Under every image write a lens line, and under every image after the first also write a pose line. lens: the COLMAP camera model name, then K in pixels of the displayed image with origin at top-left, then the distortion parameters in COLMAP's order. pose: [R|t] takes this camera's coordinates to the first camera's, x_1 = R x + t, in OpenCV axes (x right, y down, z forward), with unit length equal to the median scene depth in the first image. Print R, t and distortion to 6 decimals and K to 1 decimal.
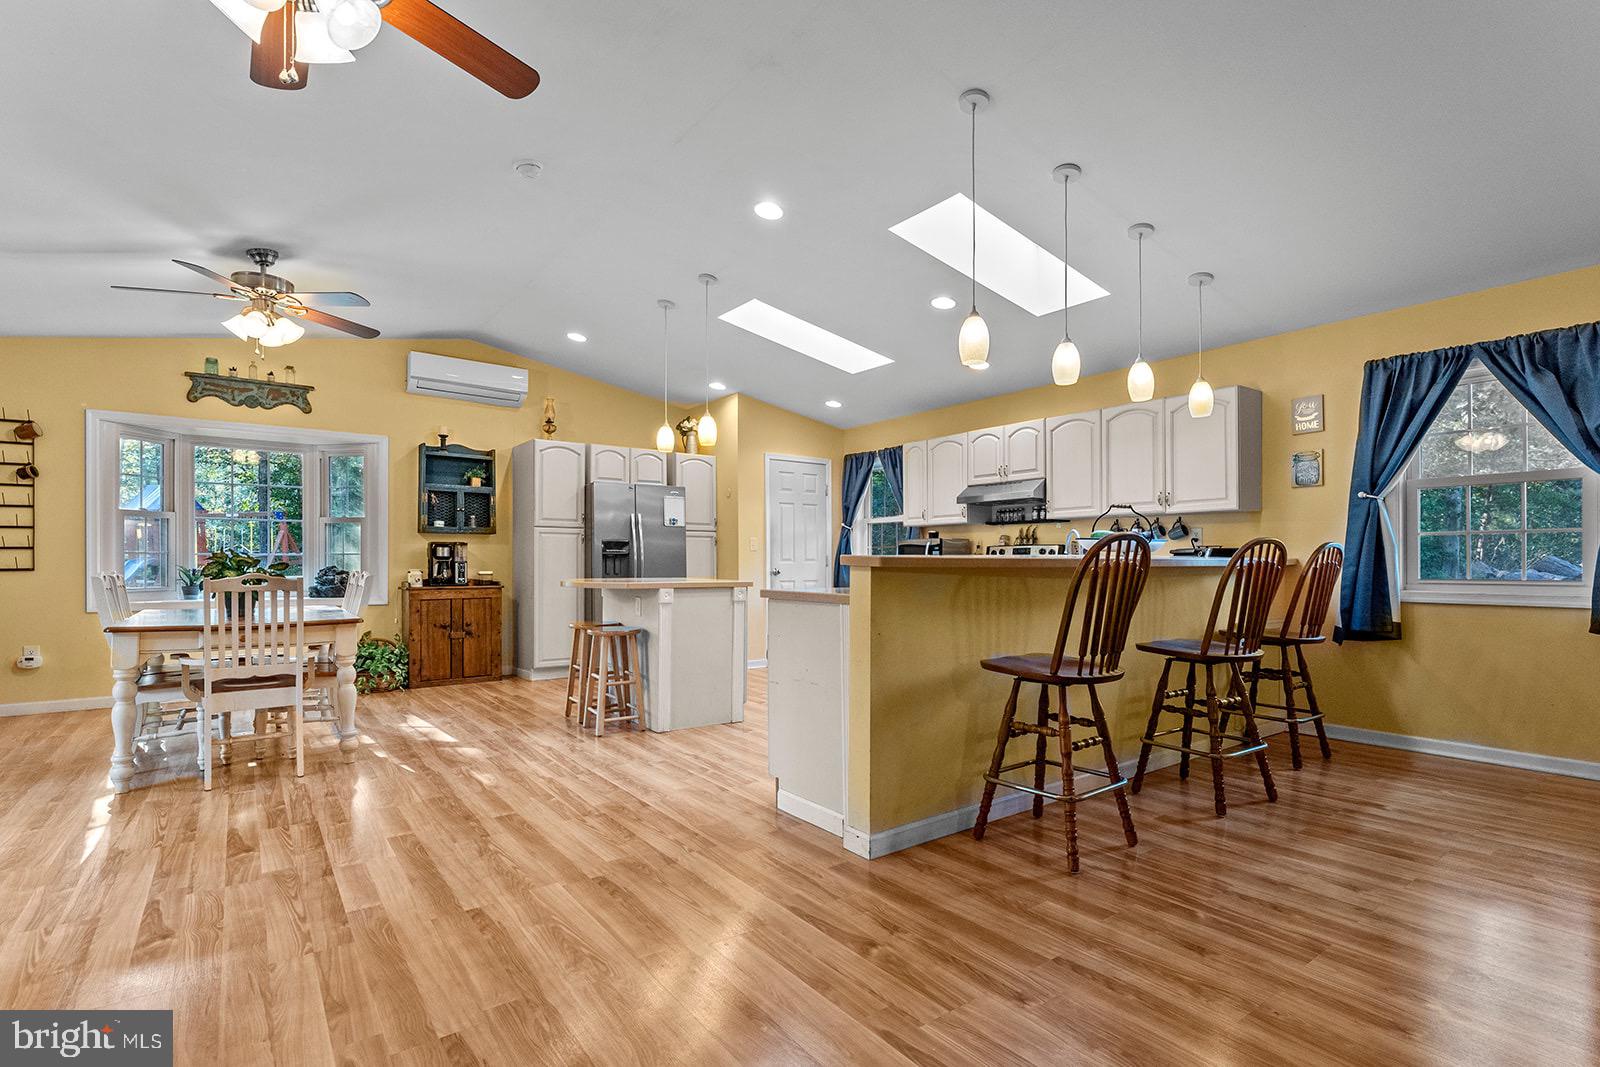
lens RADIAL K [[760.9, 0, 797.2], [0, 760.9, 549.8], [0, 0, 1]] dist [0.002383, -0.000232]
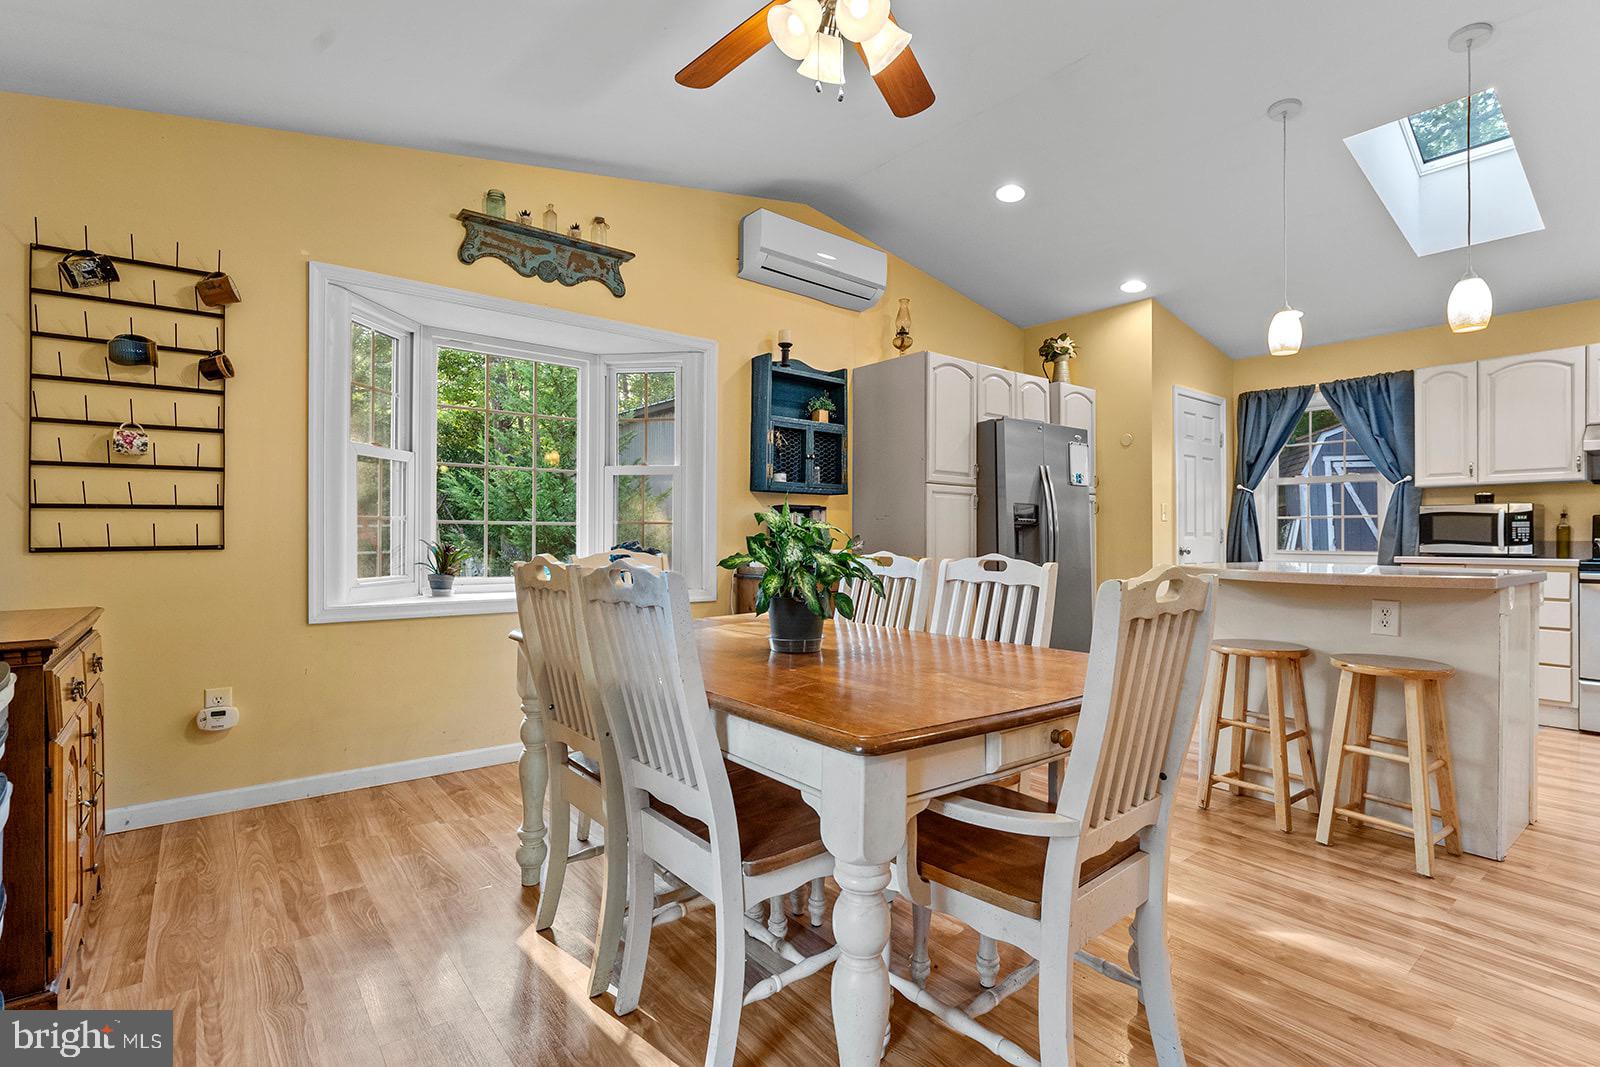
lens RADIAL K [[748.0, 0, 802.3], [0, 748.0, 529.2], [0, 0, 1]] dist [0.001897, -0.000027]
pose [[0.999033, 0.003575, 0.043829, -0.479416], [-0.003881, 0.999969, 0.006897, 0.006020], [-0.043802, -0.007061, 0.999015, 0.349870]]
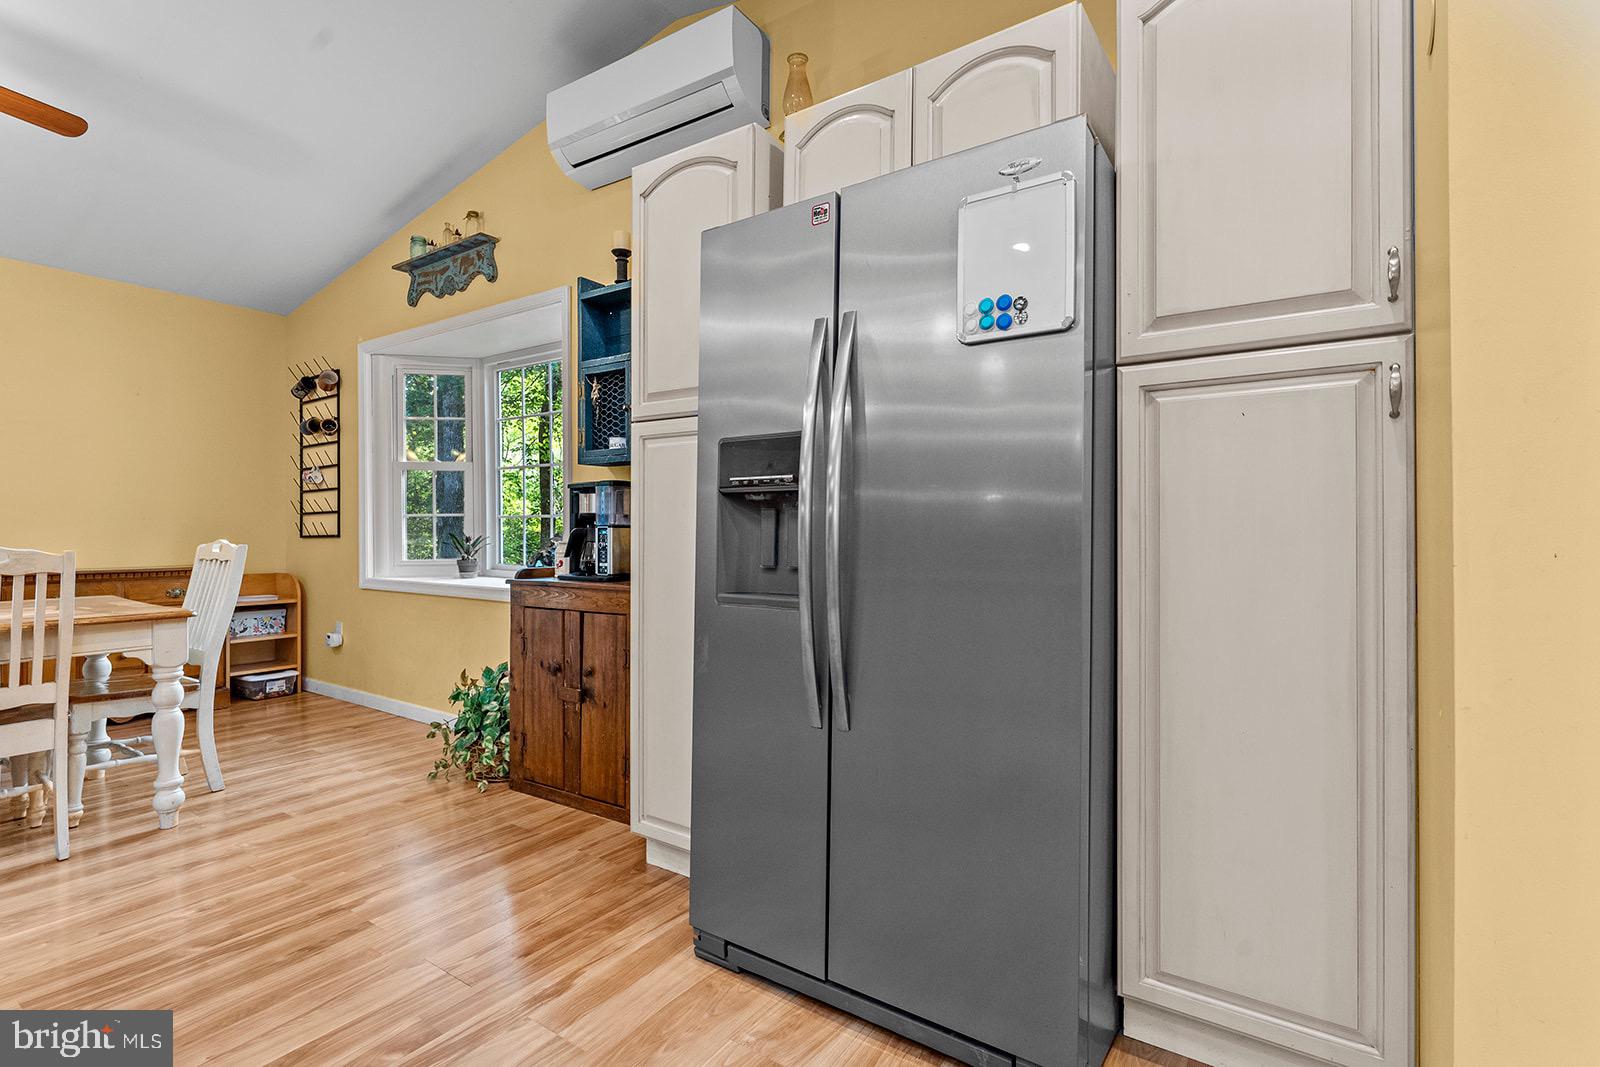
lens RADIAL K [[748.0, 0, 802.3], [0, 748.0, 529.2], [0, 0, 1]] dist [0.001897, -0.000027]
pose [[0.333040, -0.000630, -0.942913, 0.000296], [0.016270, 0.999855, 0.005078, 0.017481], [0.942772, -0.017033, 0.333001, 0.952017]]
